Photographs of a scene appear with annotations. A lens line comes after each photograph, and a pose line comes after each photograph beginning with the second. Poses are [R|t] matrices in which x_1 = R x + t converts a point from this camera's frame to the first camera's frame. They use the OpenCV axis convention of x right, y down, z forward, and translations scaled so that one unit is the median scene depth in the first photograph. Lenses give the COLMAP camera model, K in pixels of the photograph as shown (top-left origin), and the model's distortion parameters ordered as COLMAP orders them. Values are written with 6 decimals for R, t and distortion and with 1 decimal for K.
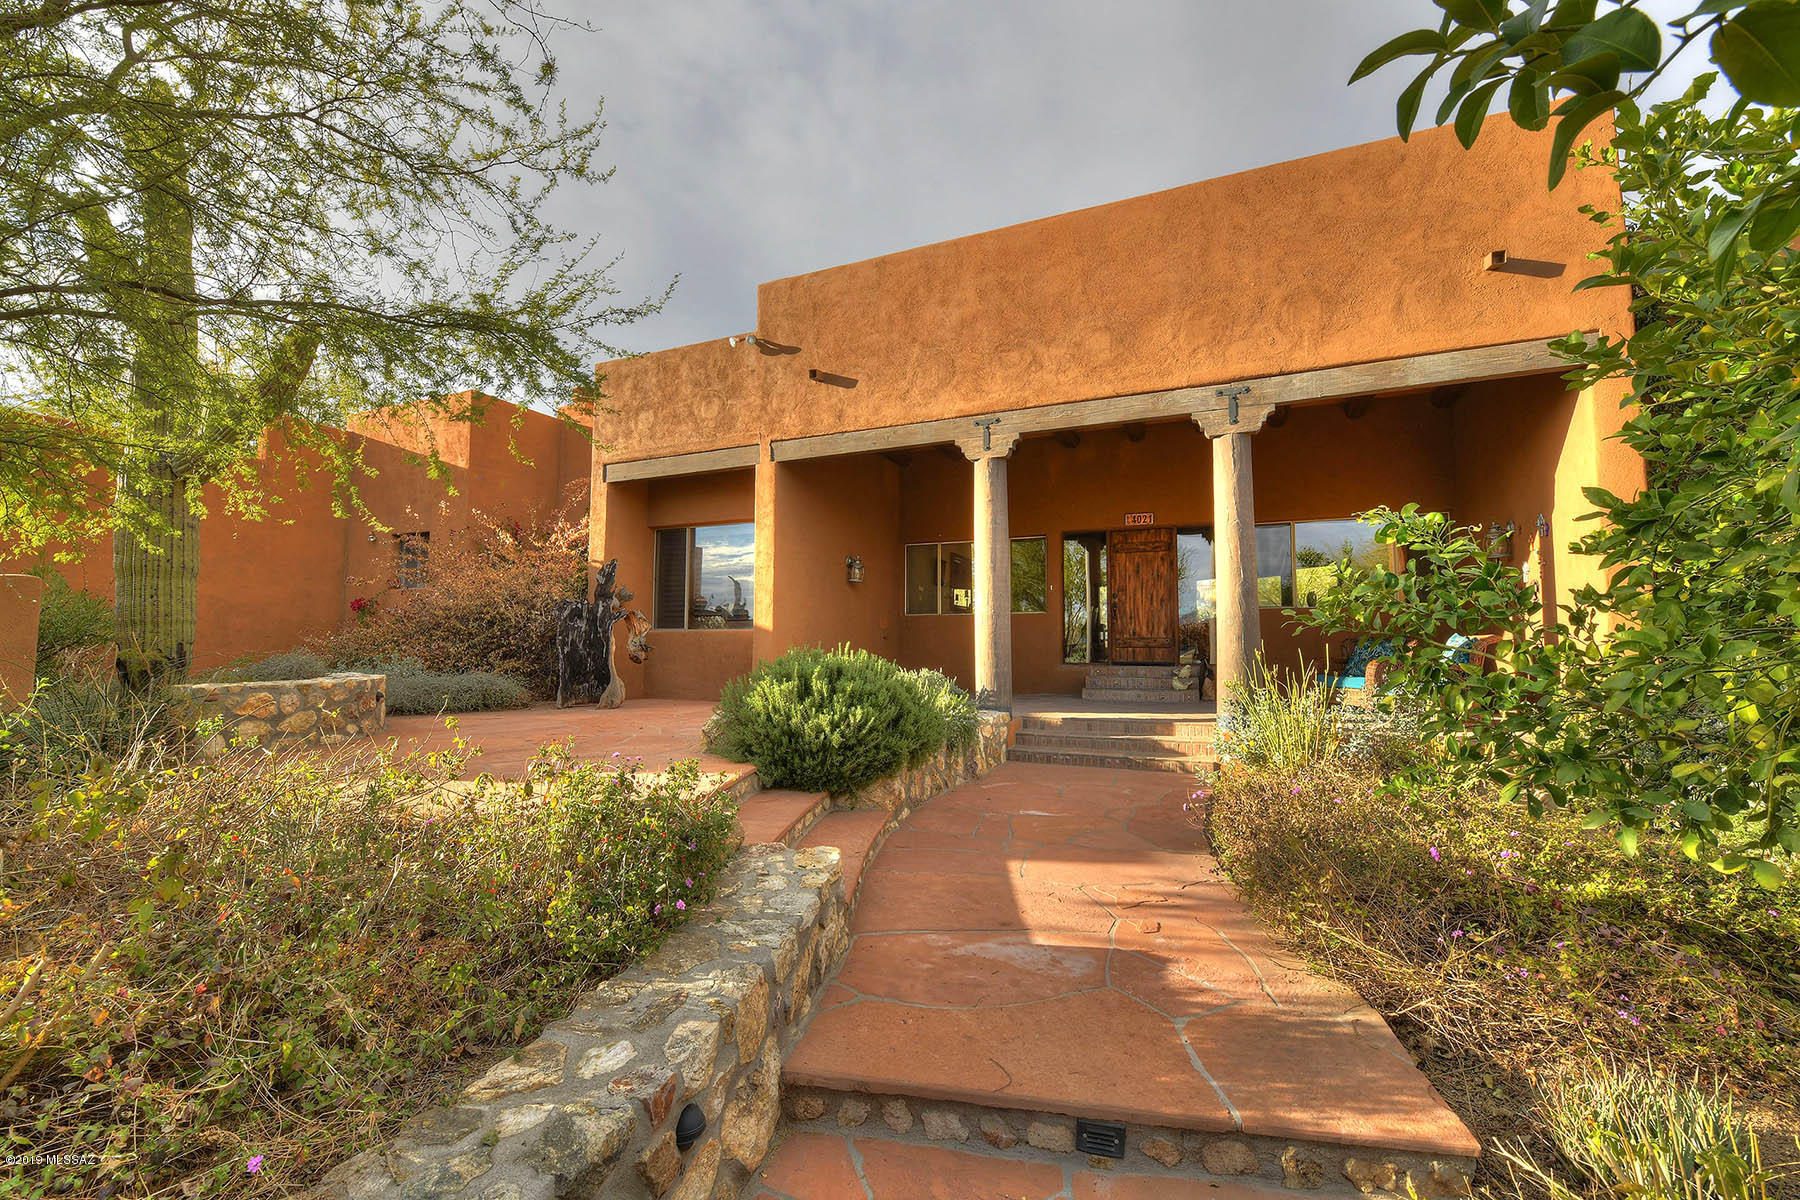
lens RADIAL K [[704.2, 0, 890.5], [0, 704.2, 597.8], [0, 0, 1]] dist [-0.017415, -0.001219]
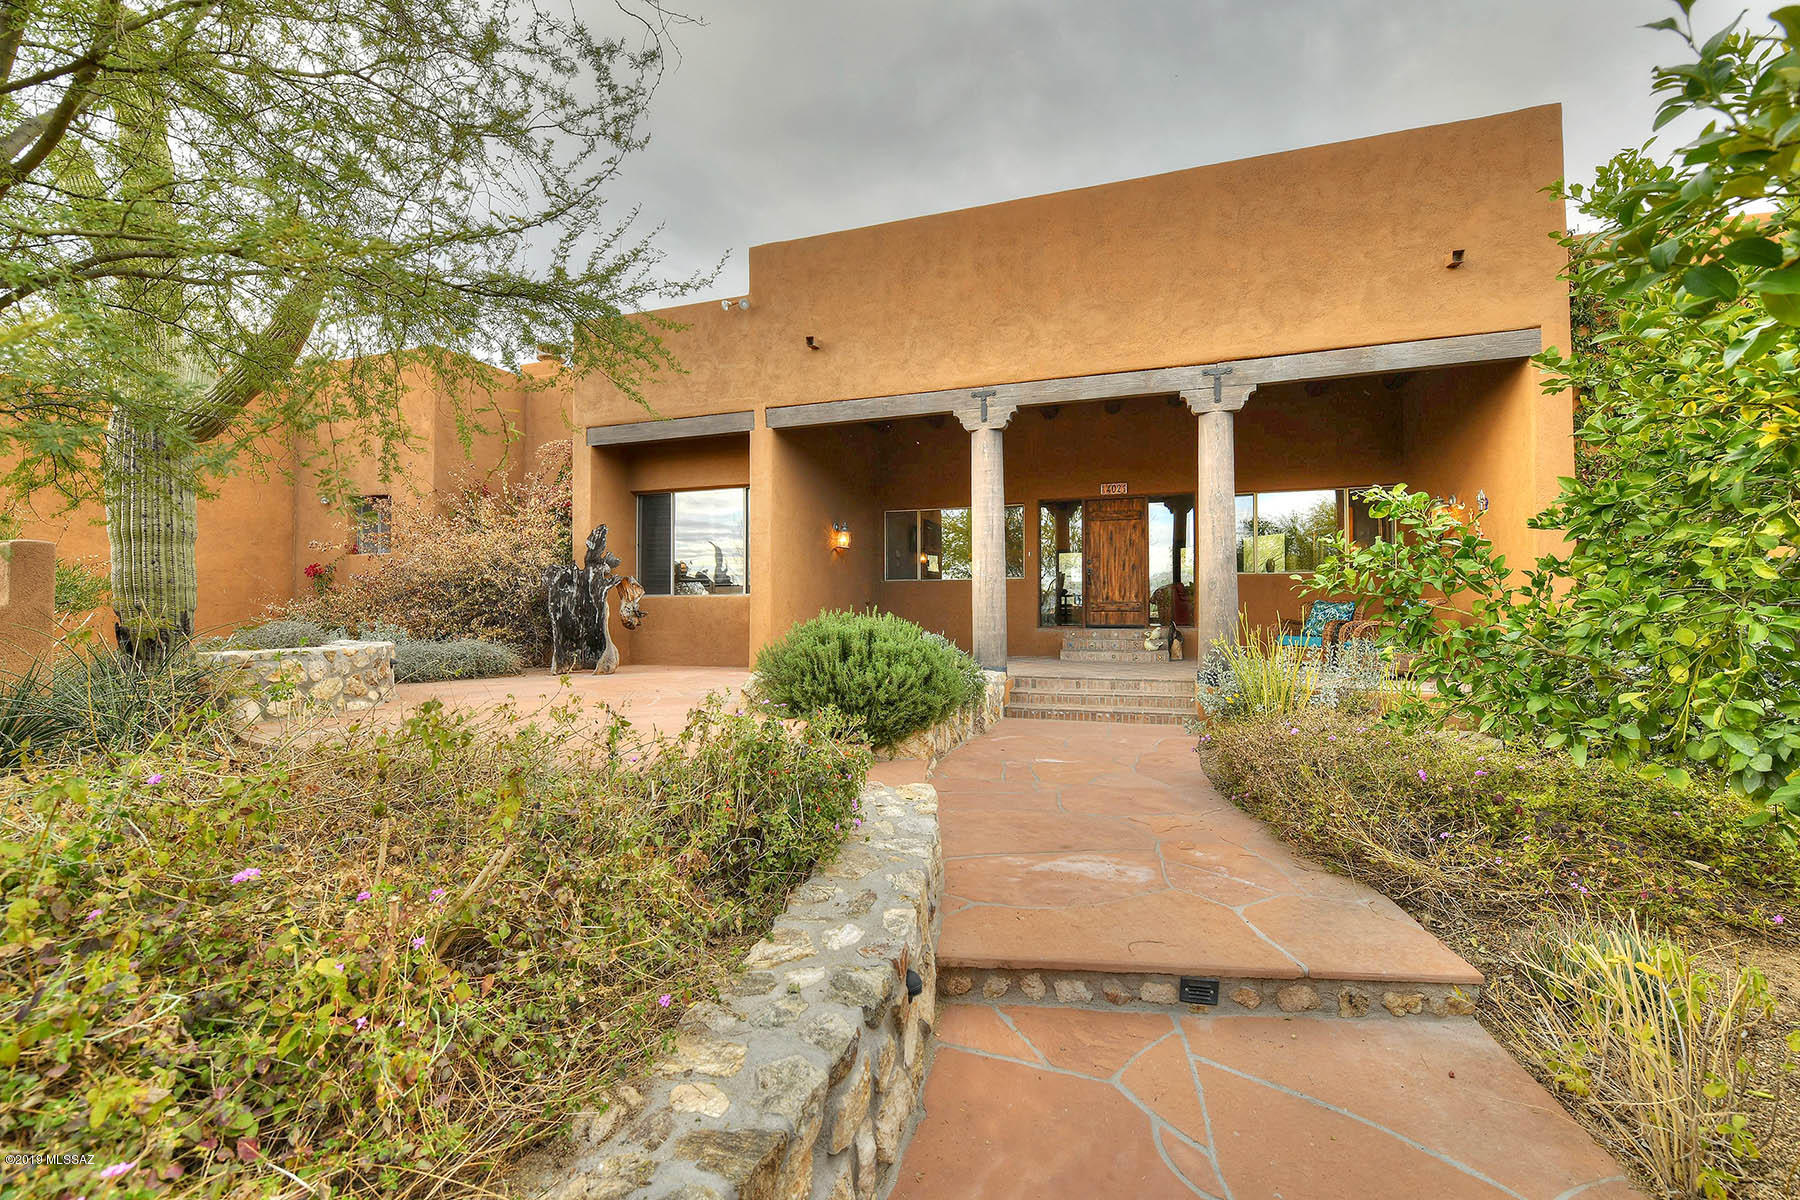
lens RADIAL K [[704.2, 0, 910.6], [0, 704.2, 598.7], [0, 0, 1]] dist [-0.017415, -0.001219]
pose [[0.996171, -0.003001, 0.087375, -0.090795], [-0.001331, 0.998774, 0.049480, -0.000083], [-0.087416, -0.049407, 0.994946, -0.051315]]
